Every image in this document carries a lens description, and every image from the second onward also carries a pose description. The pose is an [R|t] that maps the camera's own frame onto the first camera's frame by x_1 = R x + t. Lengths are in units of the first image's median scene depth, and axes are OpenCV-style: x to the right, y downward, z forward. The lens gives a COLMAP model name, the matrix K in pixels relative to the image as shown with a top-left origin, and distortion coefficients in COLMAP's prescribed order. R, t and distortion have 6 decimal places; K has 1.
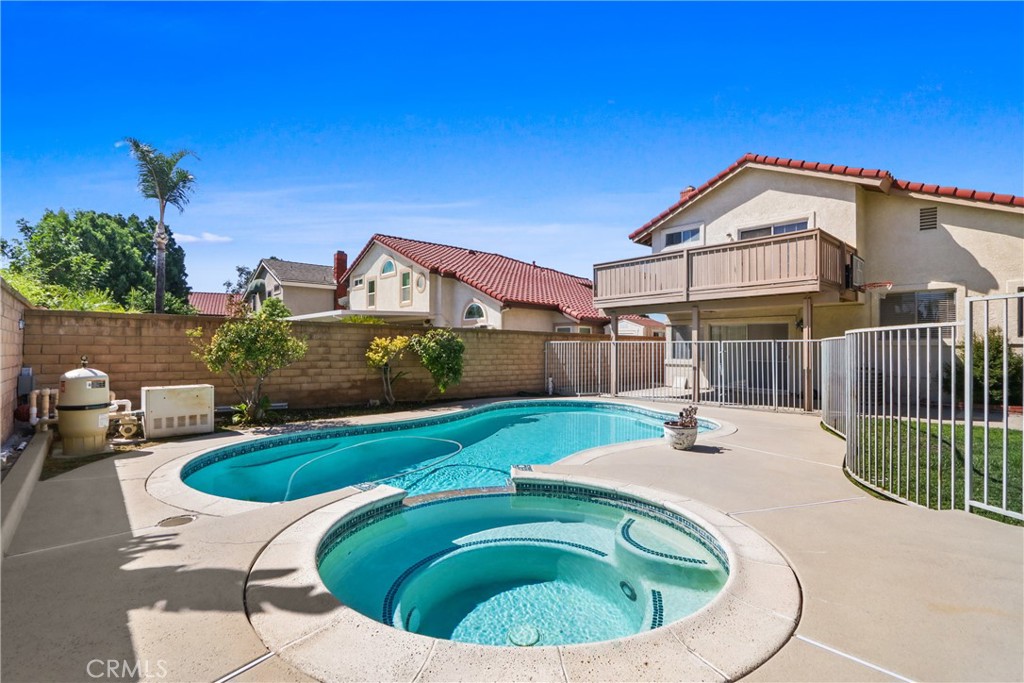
lens RADIAL K [[477.0, 0, 516.3], [0, 477.0, 346.2], [0, 0, 1]] dist [-0.003413, 0.001466]
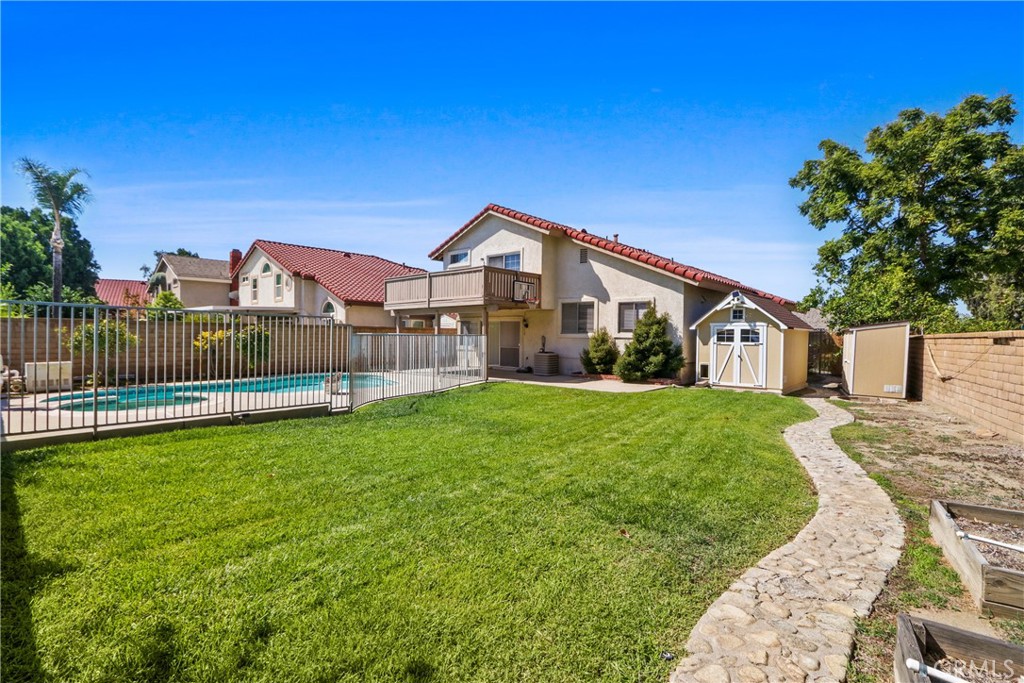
lens RADIAL K [[477.0, 0, 510.5], [0, 477.0, 342.2], [0, 0, 1]] dist [-0.003413, 0.001466]
pose [[0.995480, 0.002276, 0.094949, 0.211895], [-0.004377, 0.999750, 0.021920, -0.008802], [-0.094875, -0.022236, 0.995241, -0.232939]]
